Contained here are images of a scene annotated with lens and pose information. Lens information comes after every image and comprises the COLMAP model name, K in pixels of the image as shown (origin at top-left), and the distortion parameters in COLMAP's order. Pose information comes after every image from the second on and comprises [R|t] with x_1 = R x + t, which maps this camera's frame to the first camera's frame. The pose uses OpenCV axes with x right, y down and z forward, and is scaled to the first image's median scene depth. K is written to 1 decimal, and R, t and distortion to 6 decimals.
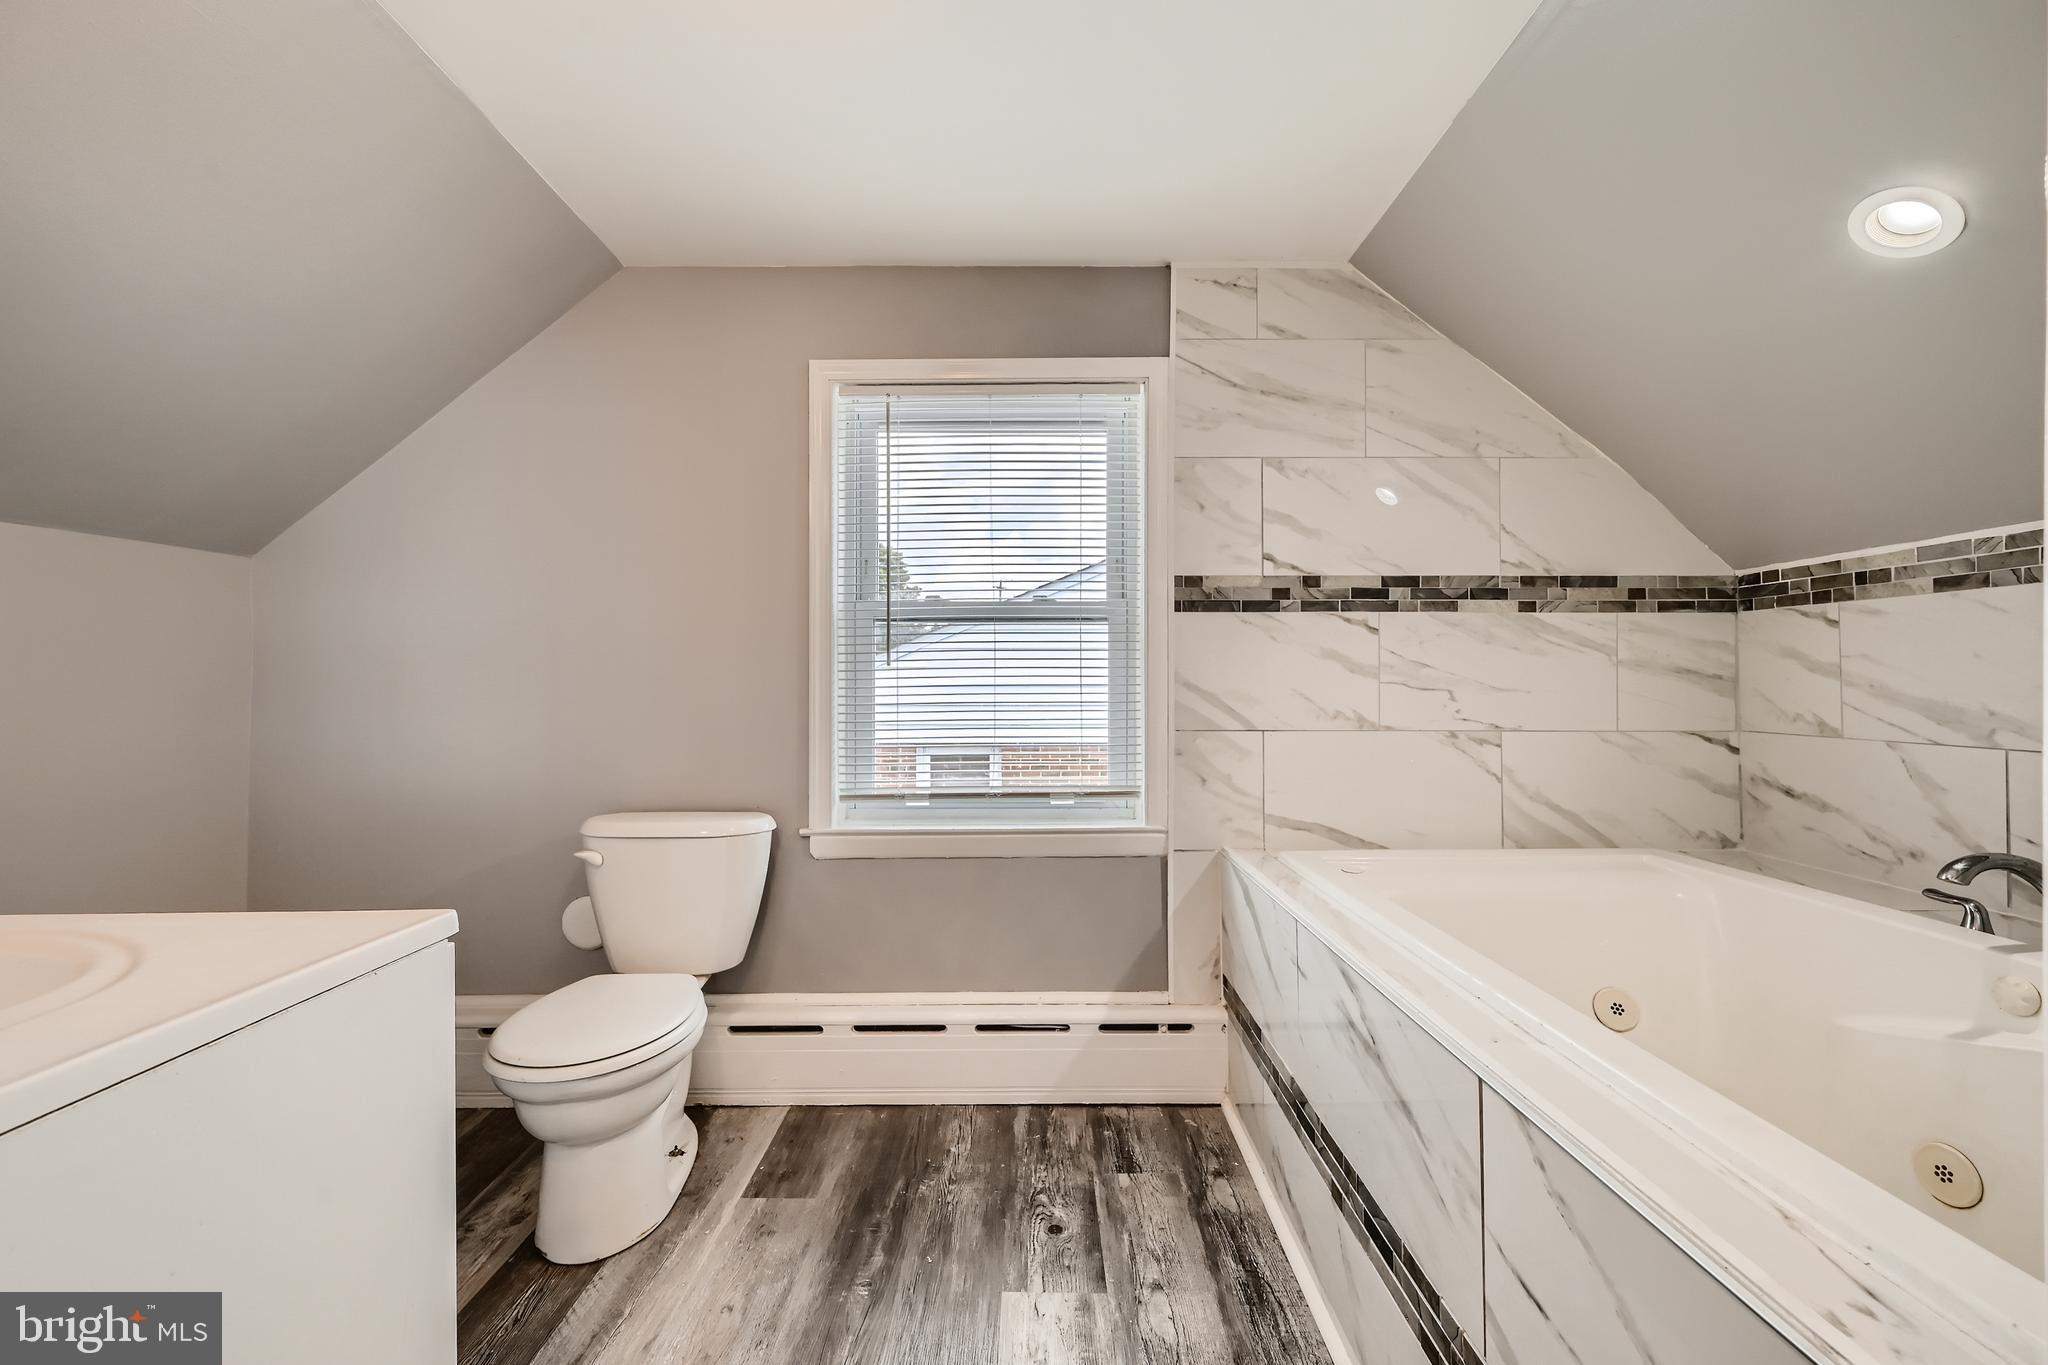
lens RADIAL K [[825.3, 0, 1027.1], [0, 825.3, 676.8], [0, 0, 1]] dist [0.000009, 0.000858]
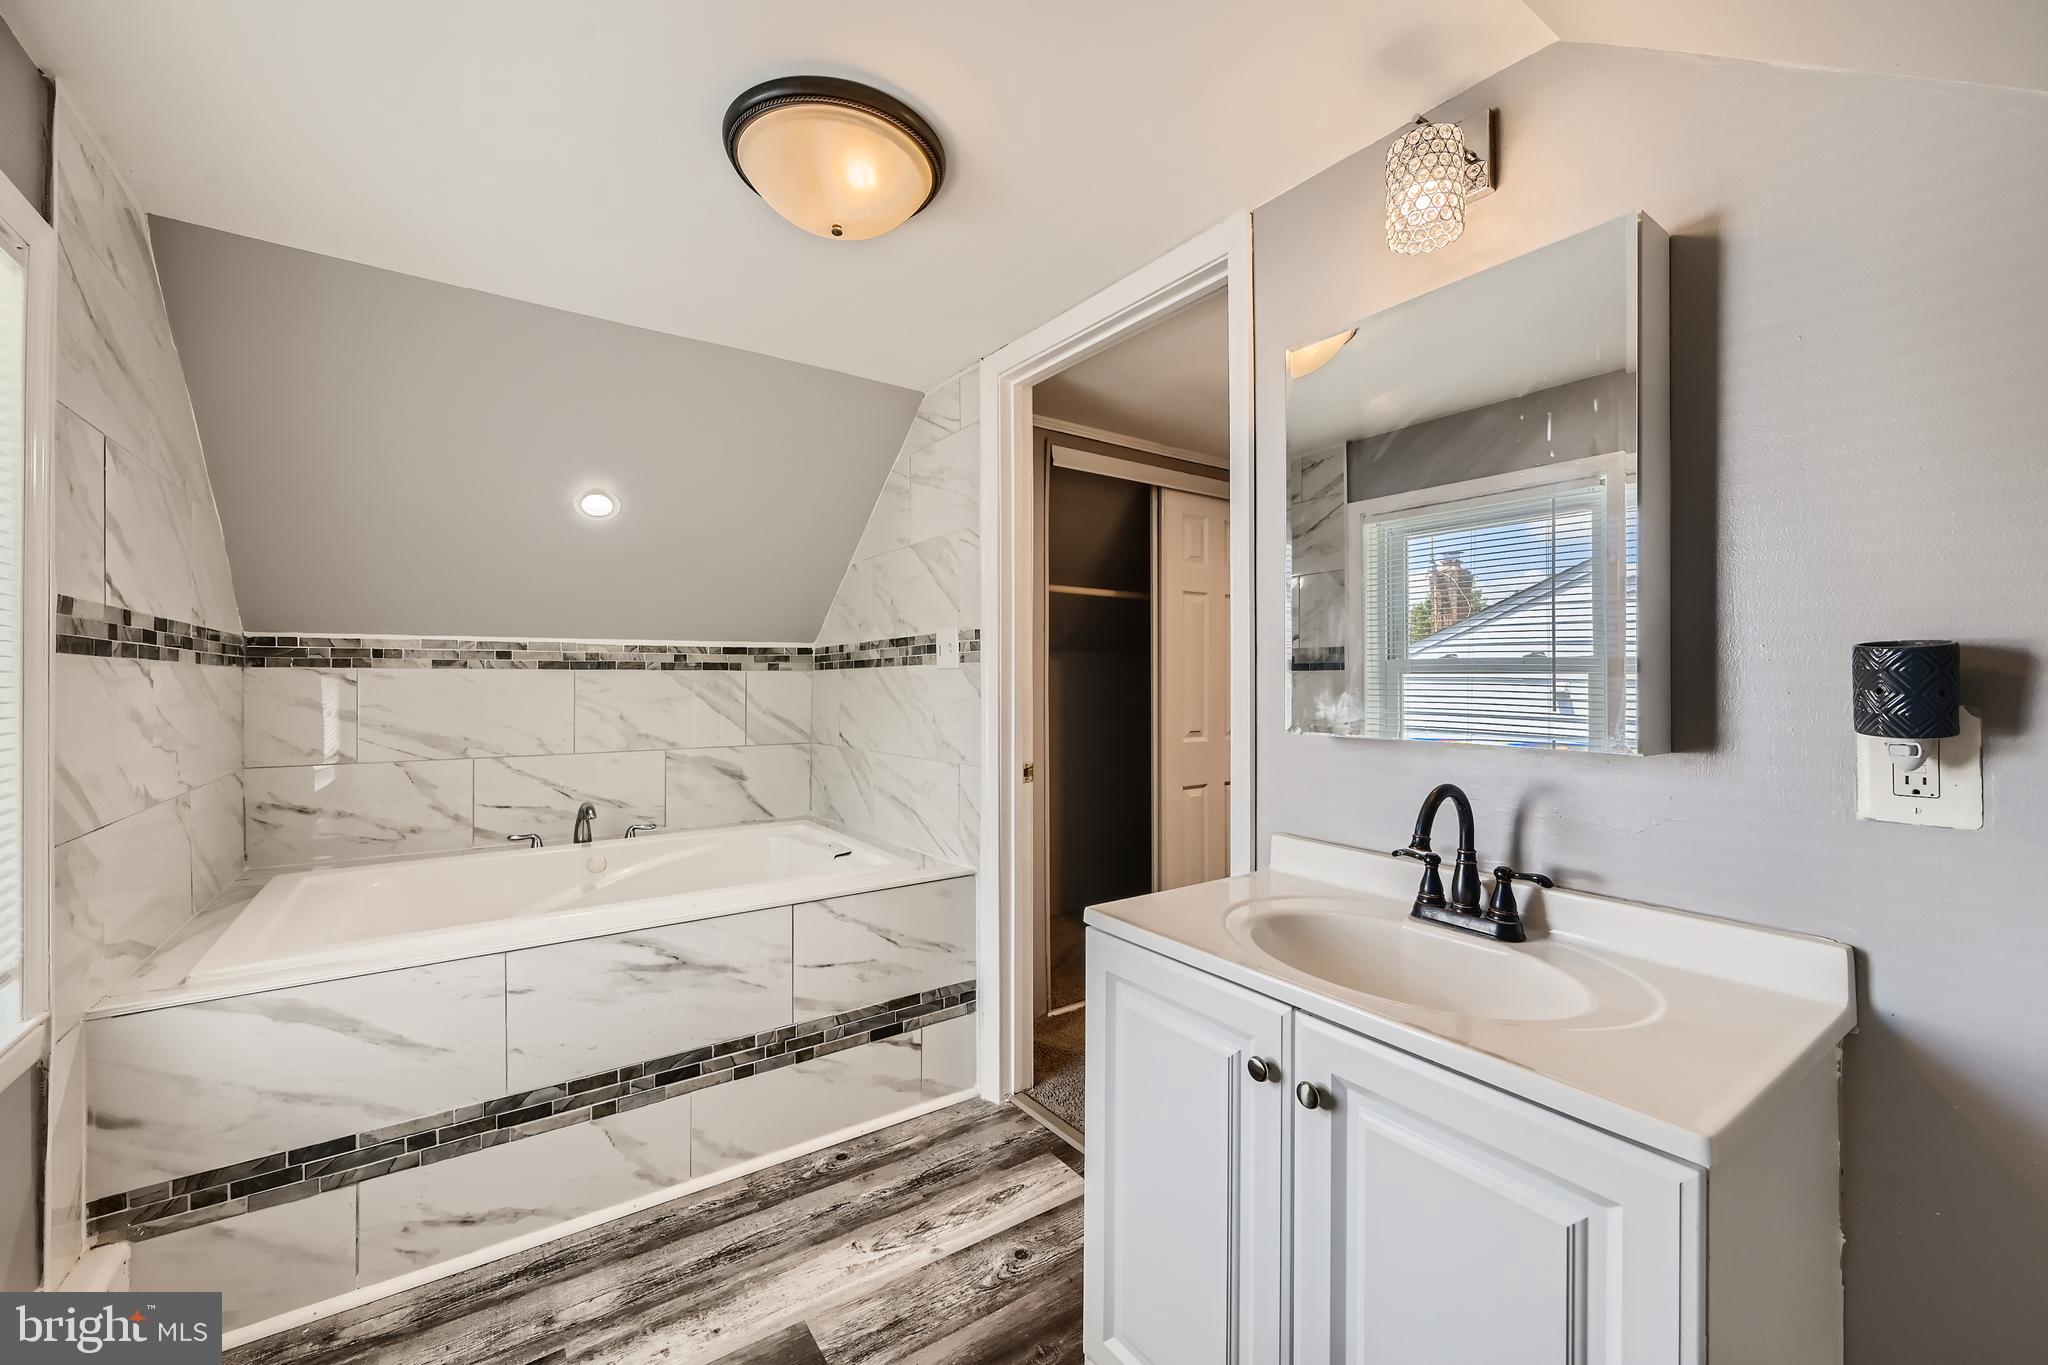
lens RADIAL K [[825.3, 0, 1031.4], [0, 825.3, 678.3], [0, 0, 1]] dist [0.000009, 0.000858]
pose [[-0.584528, 0.002188, 0.811370, -0.840158], [-0.005292, 0.999965, -0.006509, -0.068498], [-0.811356, -0.008098, -0.584496, 0.878924]]
